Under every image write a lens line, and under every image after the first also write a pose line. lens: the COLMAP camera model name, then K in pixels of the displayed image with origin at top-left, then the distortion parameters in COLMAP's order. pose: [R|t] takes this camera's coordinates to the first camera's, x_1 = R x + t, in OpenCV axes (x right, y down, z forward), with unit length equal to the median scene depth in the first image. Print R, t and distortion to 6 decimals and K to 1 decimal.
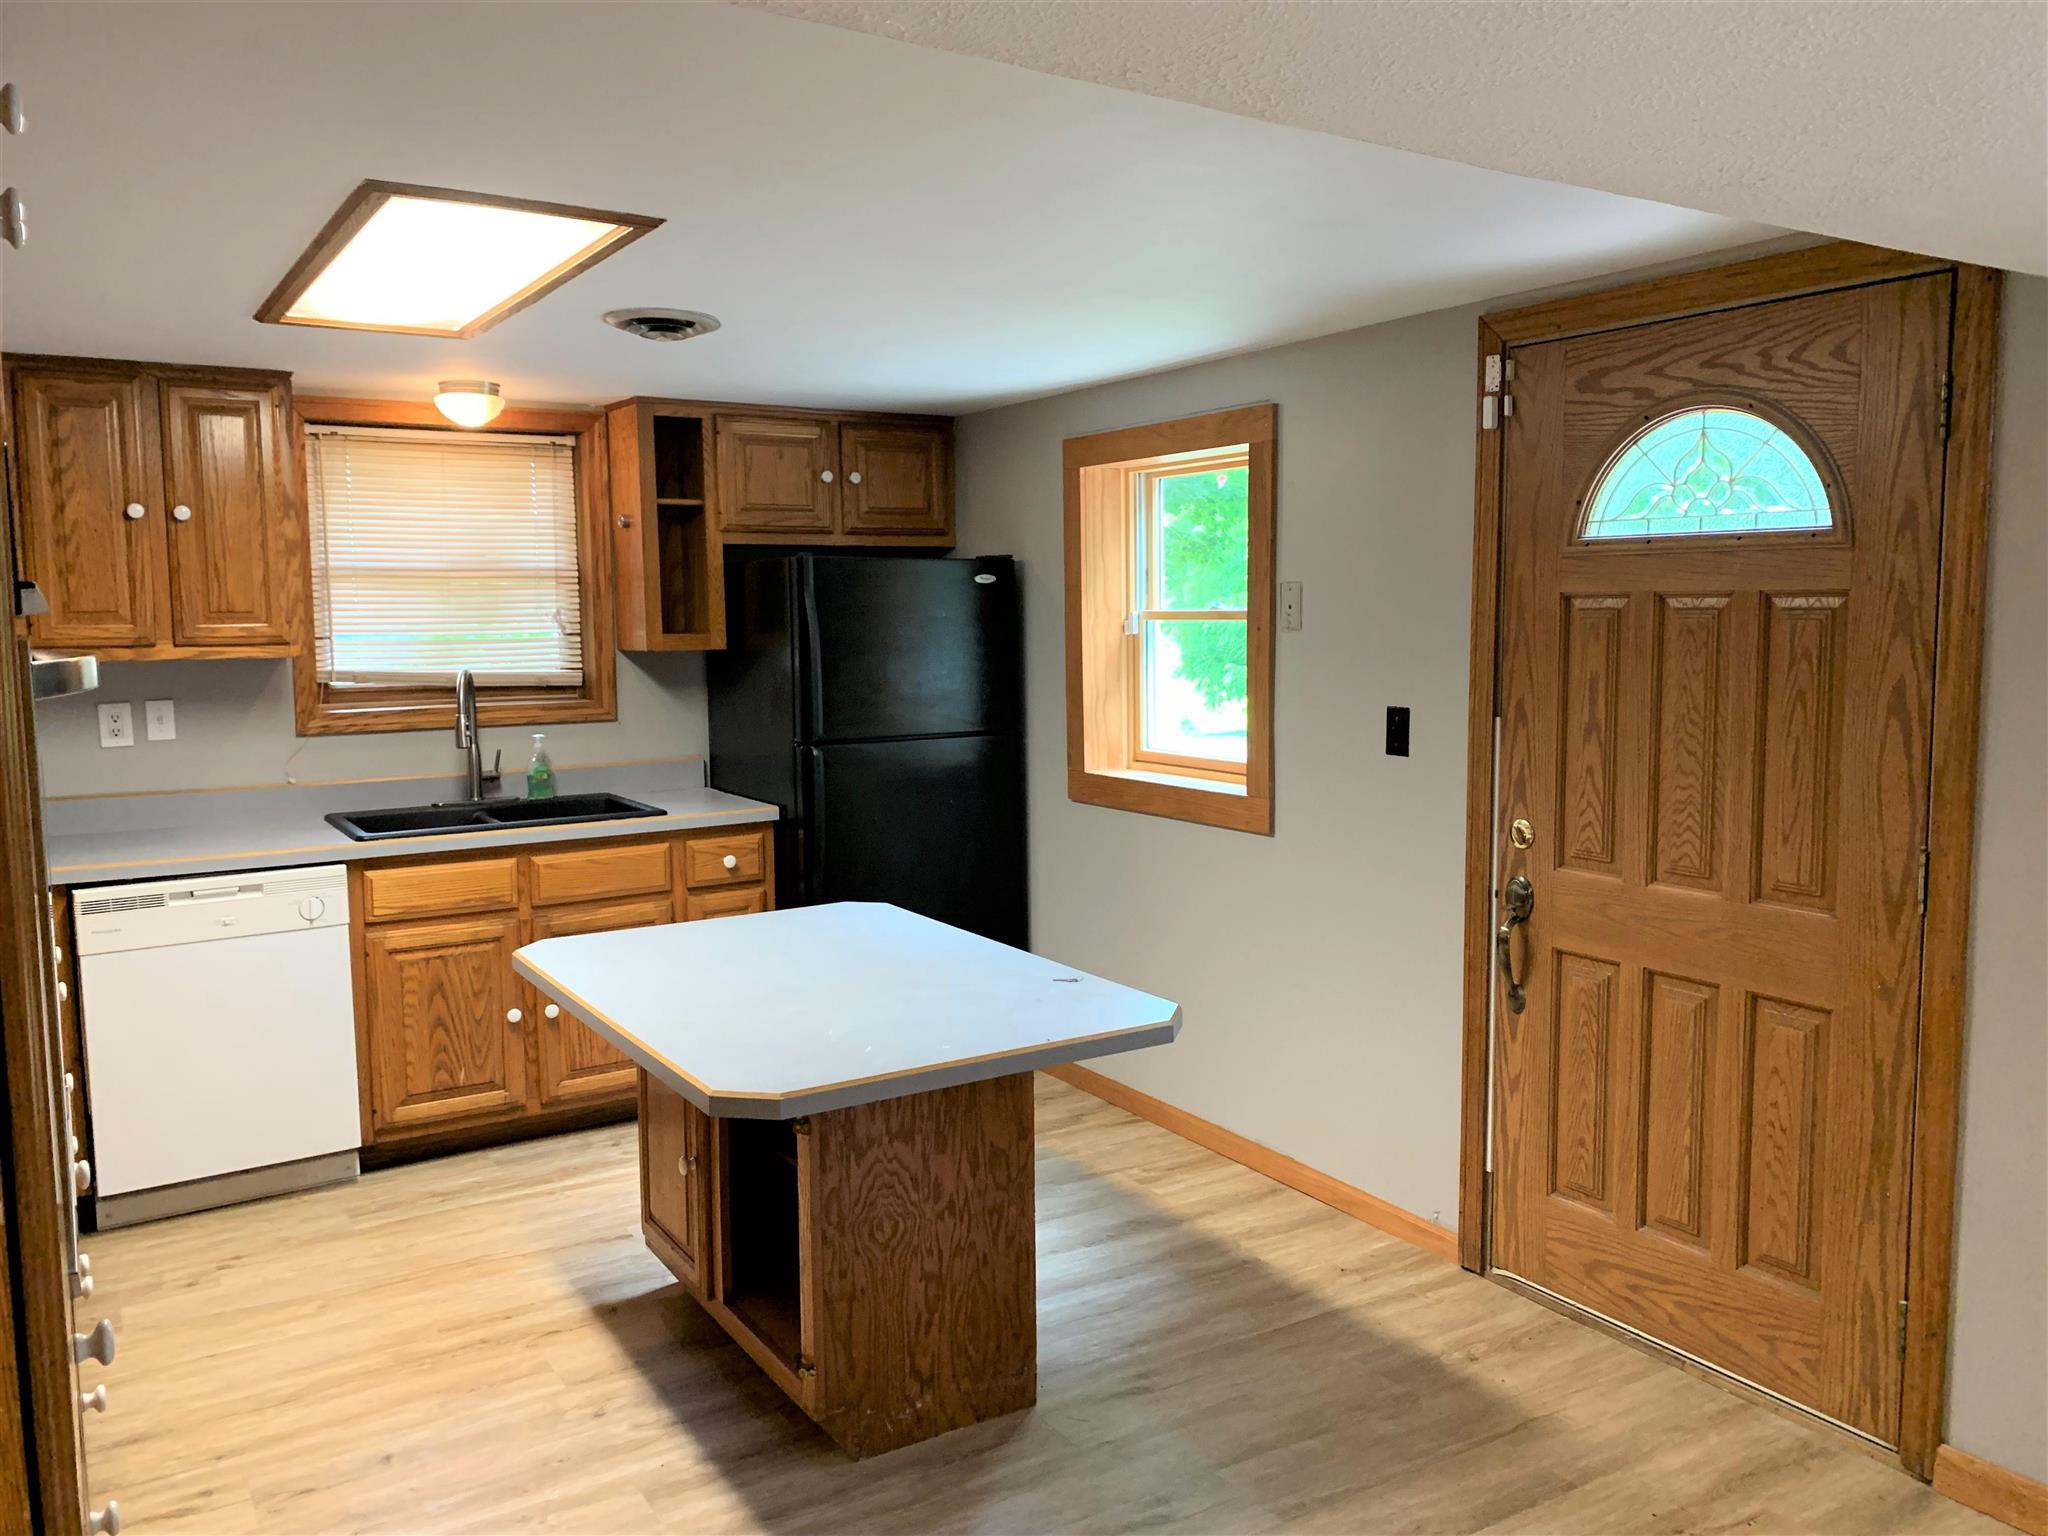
lens RADIAL K [[1569.9, 0, 1021.6], [0, 1569.9, 728.3], [0, 0, 1]] dist [0.038601, -0.036268]
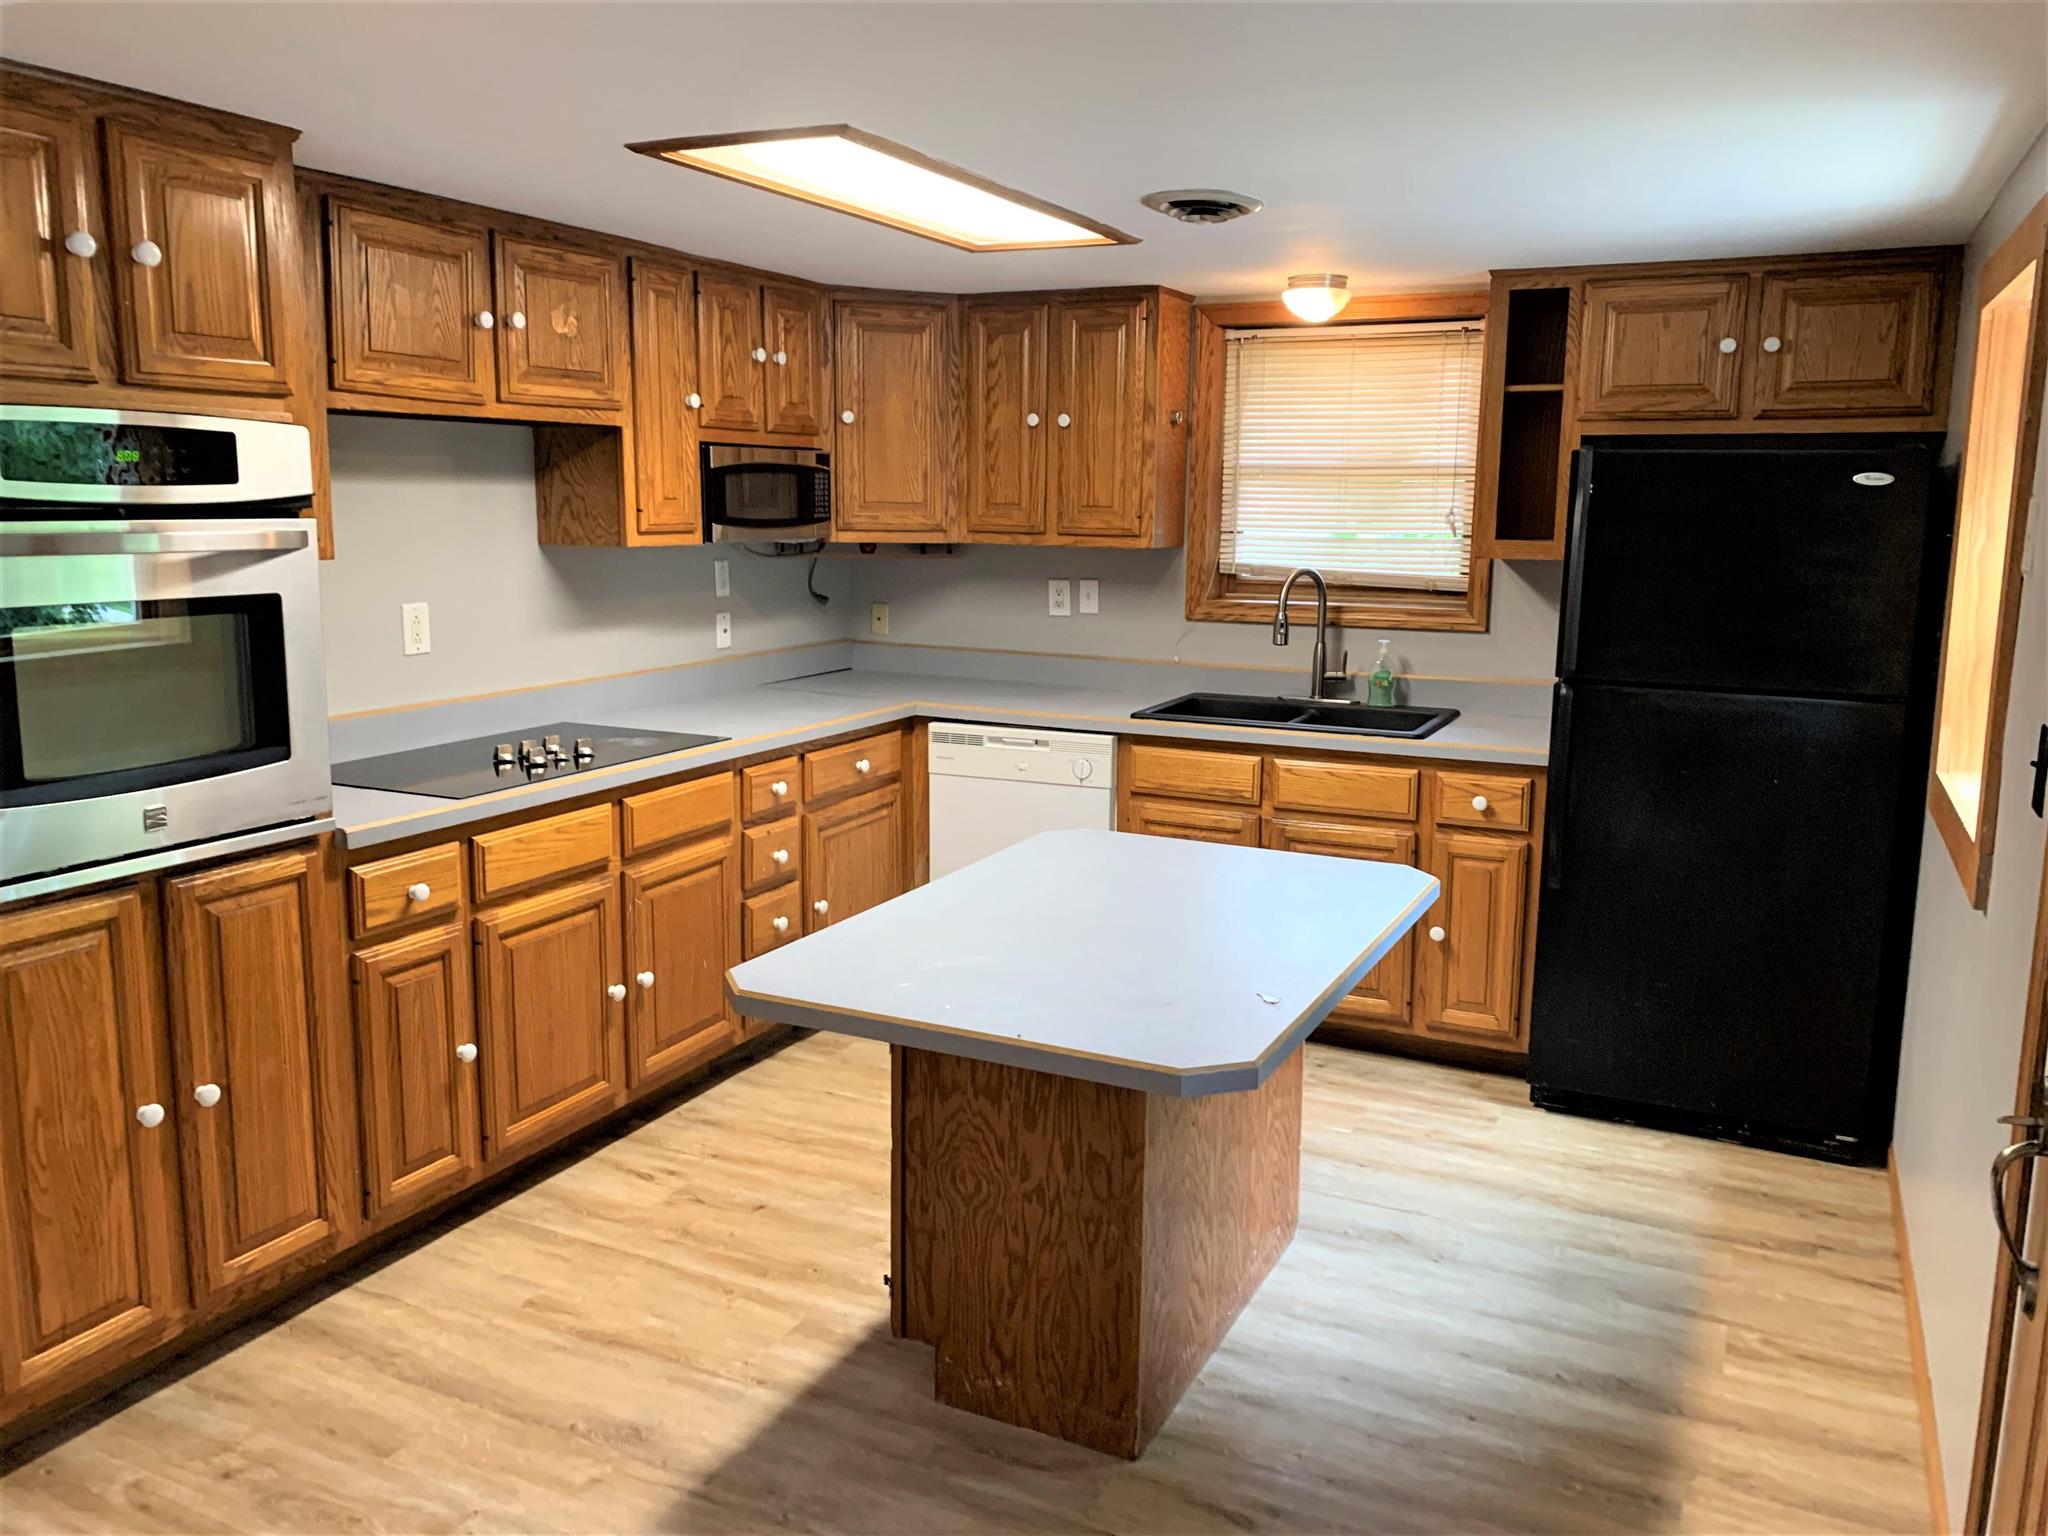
lens RADIAL K [[1569.9, 0, 1037.7], [0, 1569.9, 729.7], [0, 0, 1]] dist [0.038601, -0.036268]
pose [[0.534783, 0.141764, -0.833013, 0.449860], [-0.082428, 0.989877, 0.115542, -0.040805], [0.840959, 0.006874, 0.541054, 0.347819]]
